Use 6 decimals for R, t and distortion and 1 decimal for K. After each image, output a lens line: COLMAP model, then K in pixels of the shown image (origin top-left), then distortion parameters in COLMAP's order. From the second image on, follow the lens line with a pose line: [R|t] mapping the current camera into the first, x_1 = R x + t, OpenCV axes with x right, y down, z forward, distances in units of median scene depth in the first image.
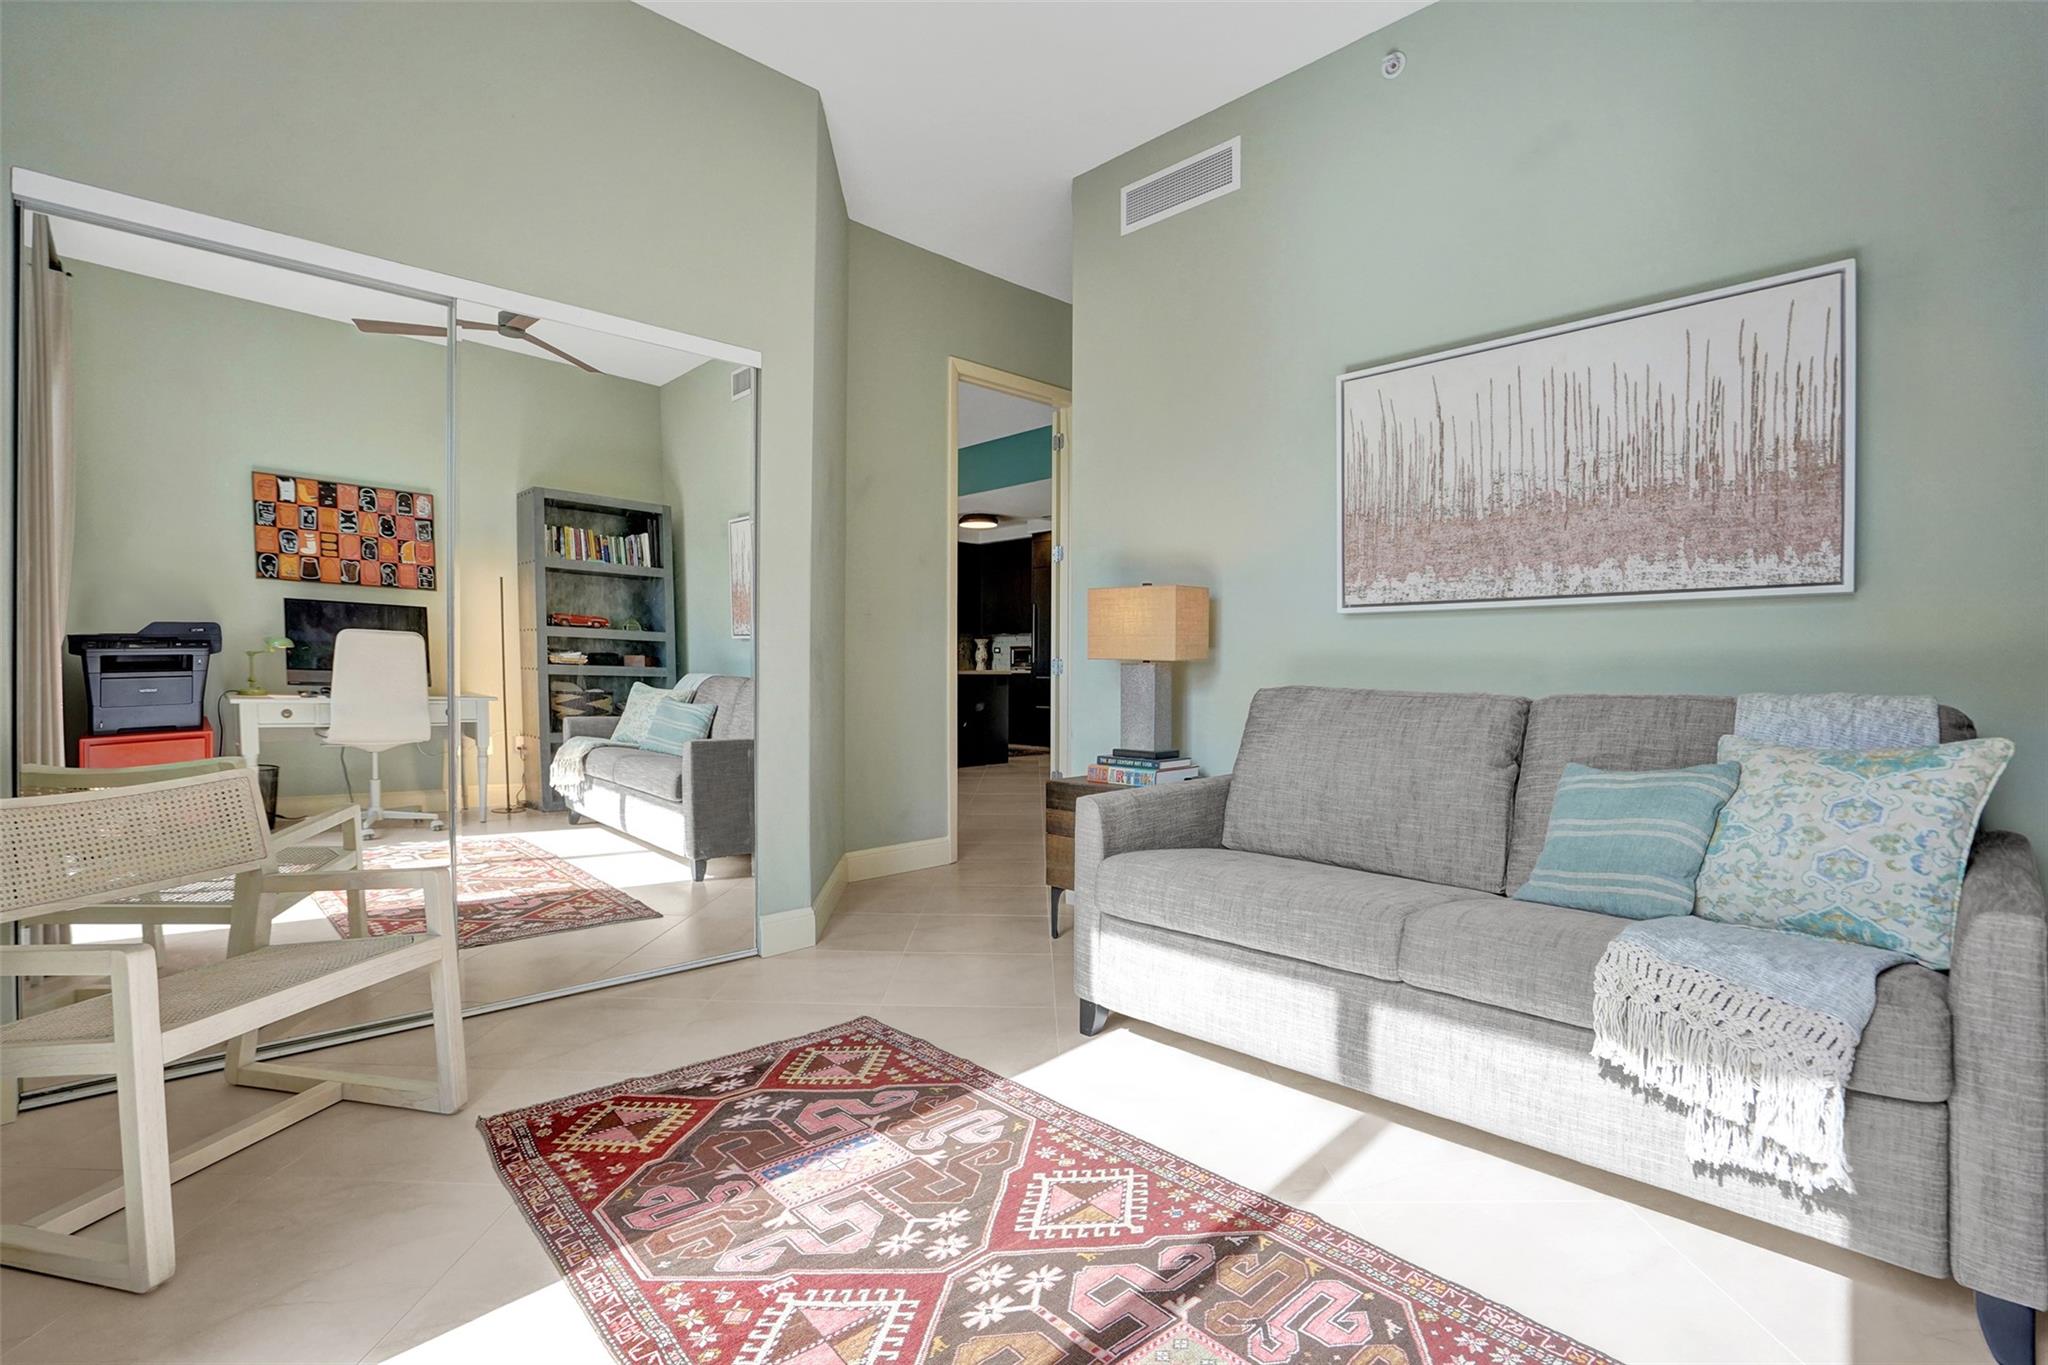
lens RADIAL K [[964.6, 0, 1022.3], [0, 964.6, 675.3], [0, 0, 1]] dist [-0.036606, 0.014589]
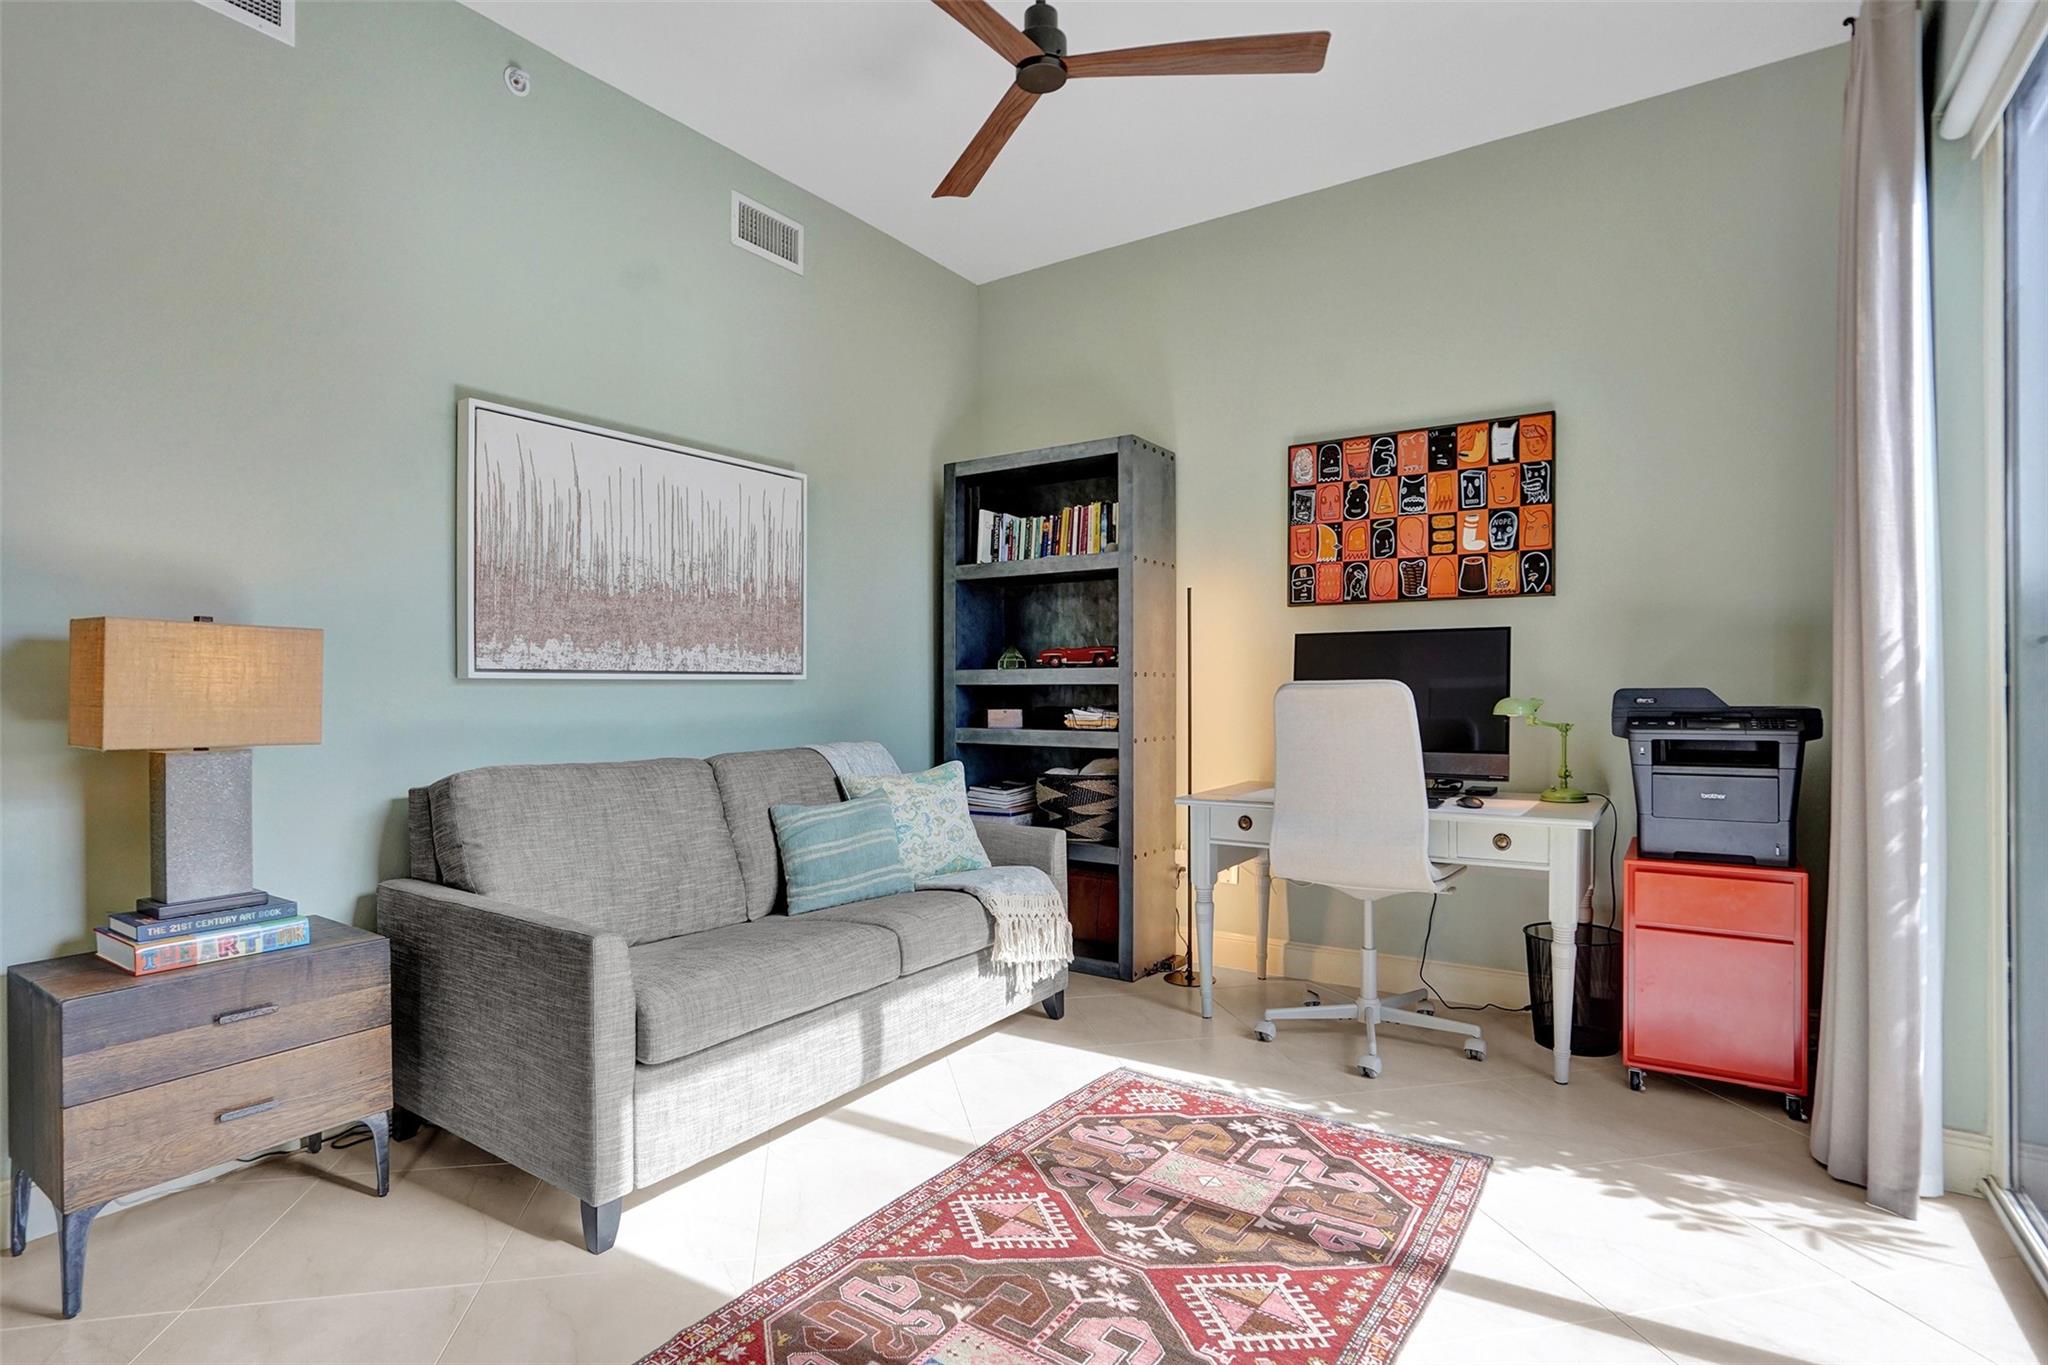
lens RADIAL K [[1040.3, 0, 1015.6], [0, 1040.3, 685.9], [0, 0, 1]] dist [-0.042966, 0.017222]
pose [[-0.214892, 0.006587, 0.976616, -0.903116], [0.019988, 0.999797, -0.002345, -0.062931], [-0.976433, 0.019017, -0.214981, 0.993333]]
